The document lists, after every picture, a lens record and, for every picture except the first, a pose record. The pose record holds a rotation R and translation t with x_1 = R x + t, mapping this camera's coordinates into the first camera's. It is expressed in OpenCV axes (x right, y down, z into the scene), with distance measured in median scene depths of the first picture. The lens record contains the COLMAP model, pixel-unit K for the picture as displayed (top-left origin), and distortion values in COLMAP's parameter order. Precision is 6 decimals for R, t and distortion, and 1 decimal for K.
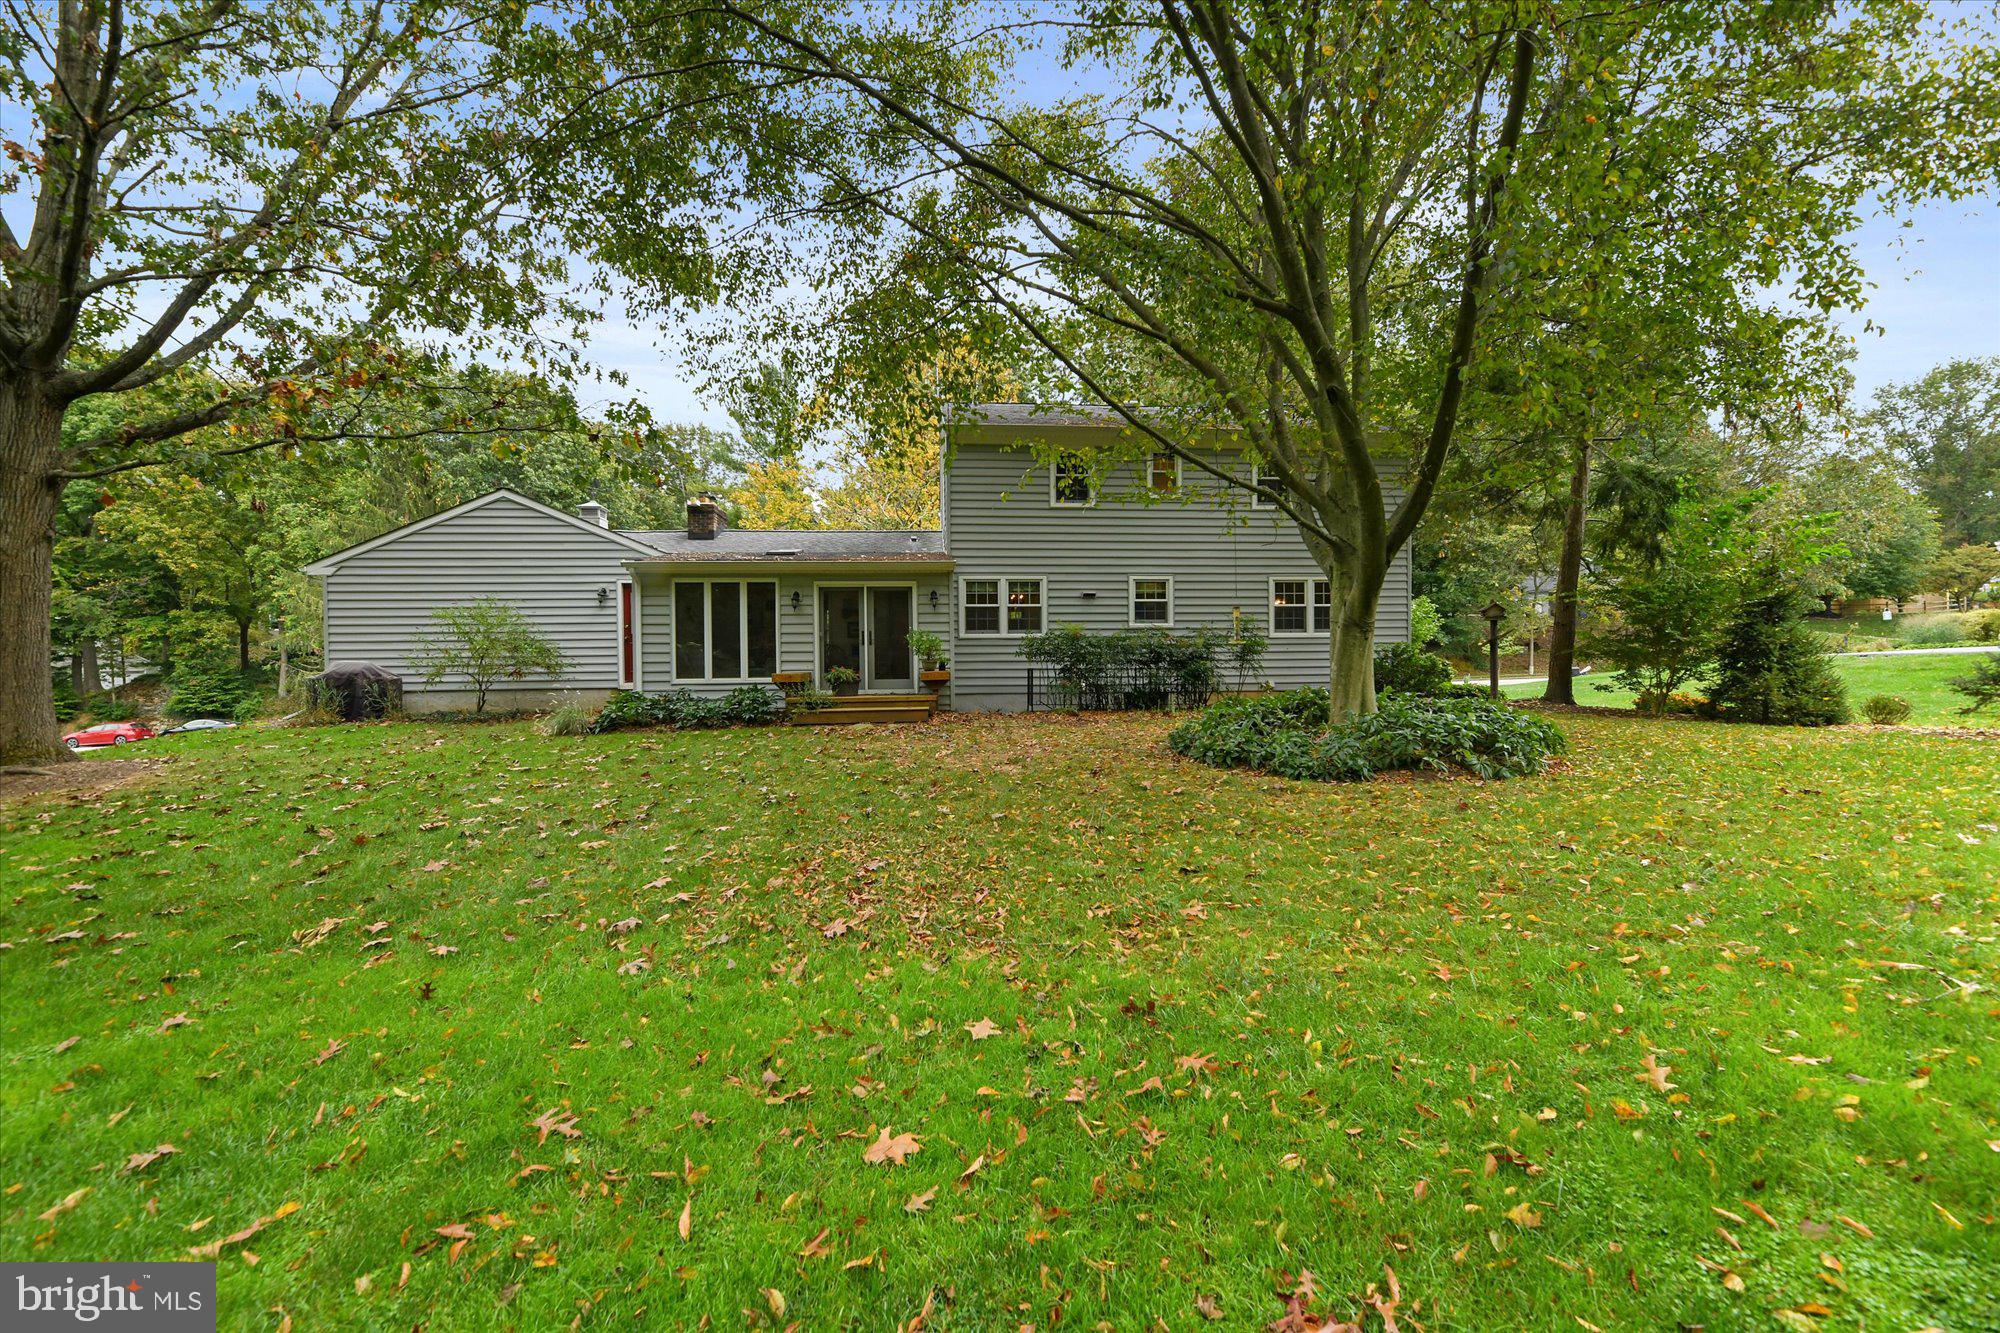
lens RADIAL K [[824.3, 0, 1000.0], [0, 824.3, 666.5], [0, 0, 1]] dist [-0.001059, -0.004817]
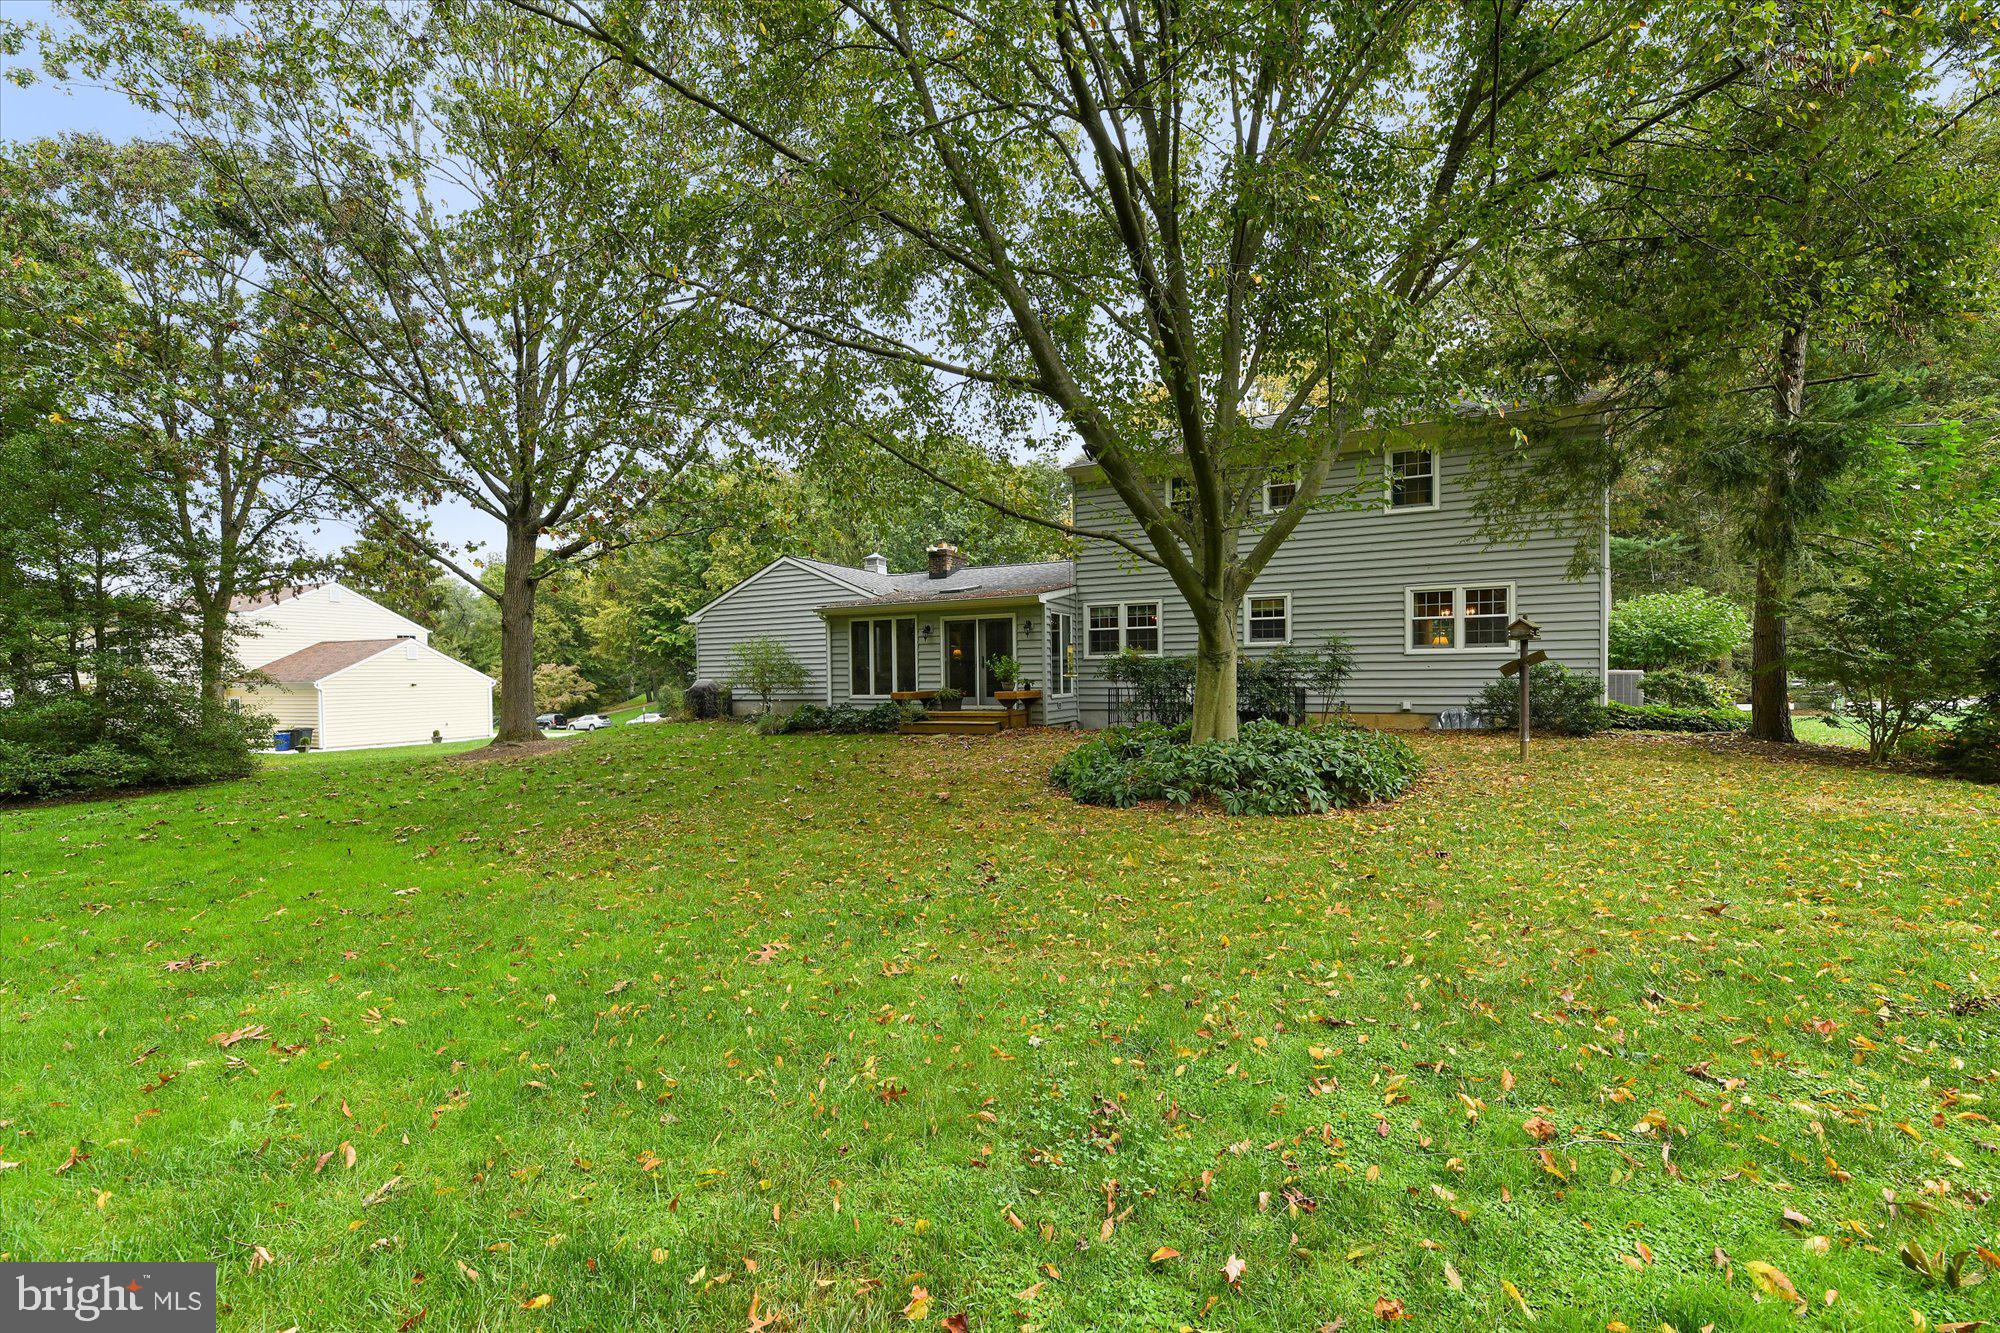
lens RADIAL K [[824.3, 0, 1000.0], [0, 824.3, 666.5], [0, 0, 1]] dist [-0.001059, -0.004817]
pose [[0.854878, -0.005781, -0.518798, 0.461529], [0.003358, 0.999979, -0.005610, -0.020337], [0.518819, 0.003054, 0.854879, -0.003426]]
